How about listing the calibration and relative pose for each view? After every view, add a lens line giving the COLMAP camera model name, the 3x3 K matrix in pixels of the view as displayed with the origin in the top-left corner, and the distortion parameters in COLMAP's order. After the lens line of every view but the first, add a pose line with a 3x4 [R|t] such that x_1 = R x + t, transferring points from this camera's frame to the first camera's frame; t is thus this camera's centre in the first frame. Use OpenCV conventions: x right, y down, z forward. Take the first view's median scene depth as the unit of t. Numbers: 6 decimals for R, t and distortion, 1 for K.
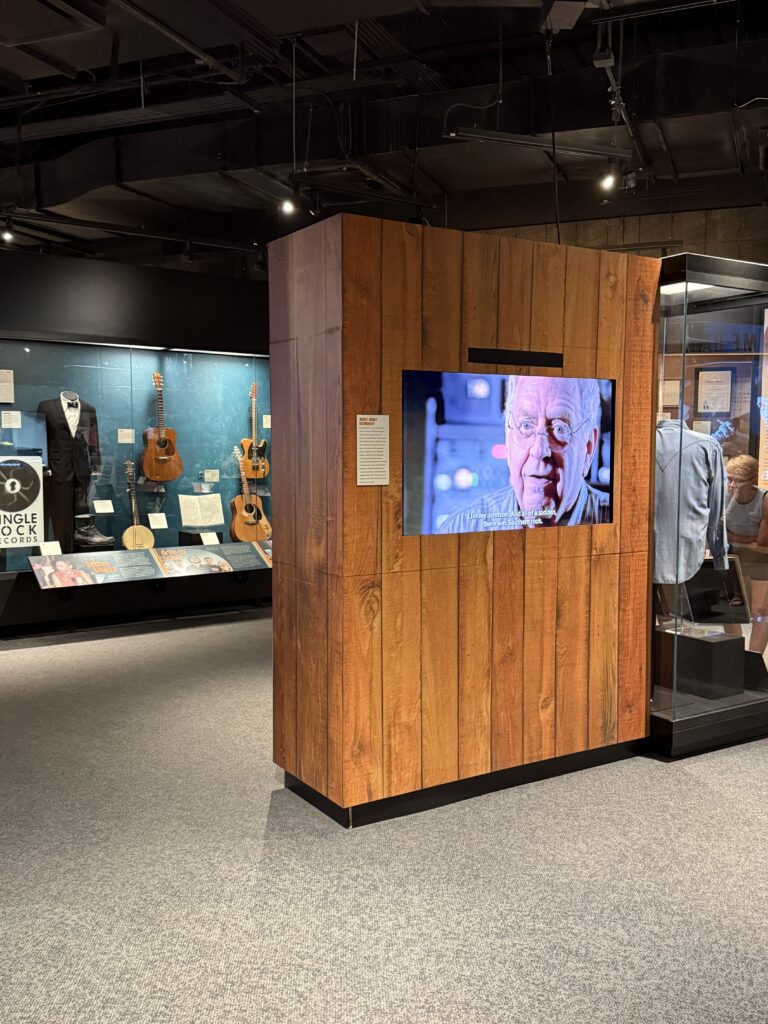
lens RADIAL K [[924.1, 0, 386.0], [0, 924.1, 513.2], [0, 0, 1]] dist [-0.133470, -0.004799]
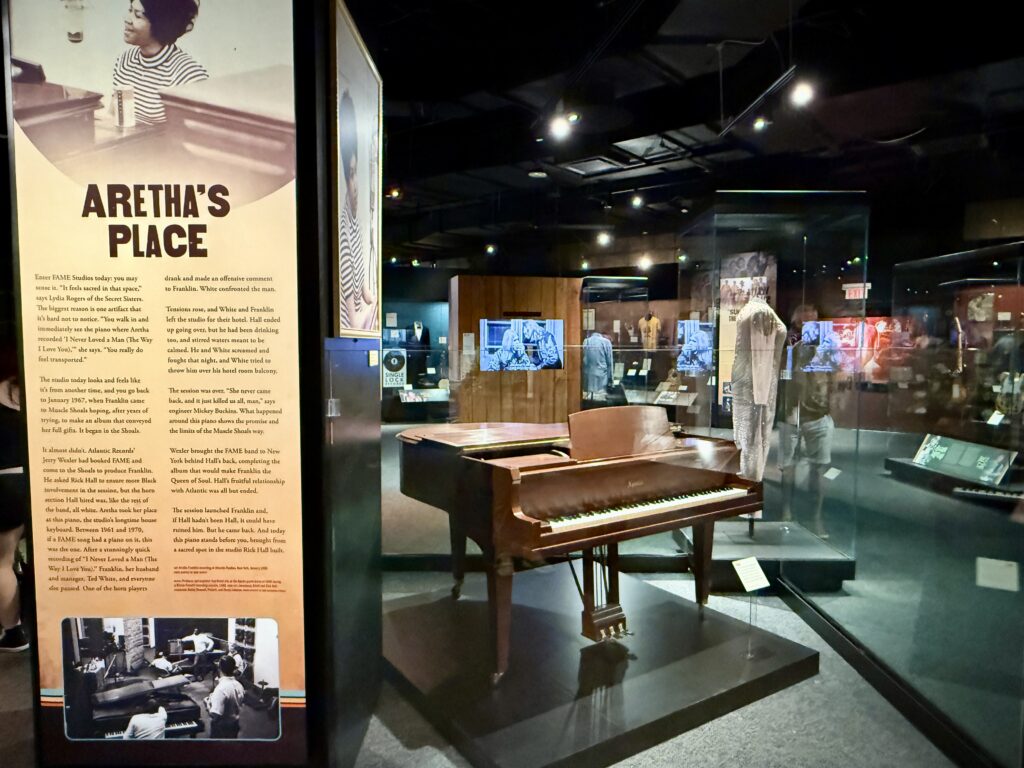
lens RADIAL K [[694.4, 0, 510.4], [0, 694.4, 379.2], [0, 0, 1]] dist [0.005025, 0.000442]
pose [[0.954904, 0.024207, -0.295925, 0.432989], [-0.036860, 0.998626, -0.037254, 0.076214], [0.294617, 0.046482, 0.954484, -0.676834]]
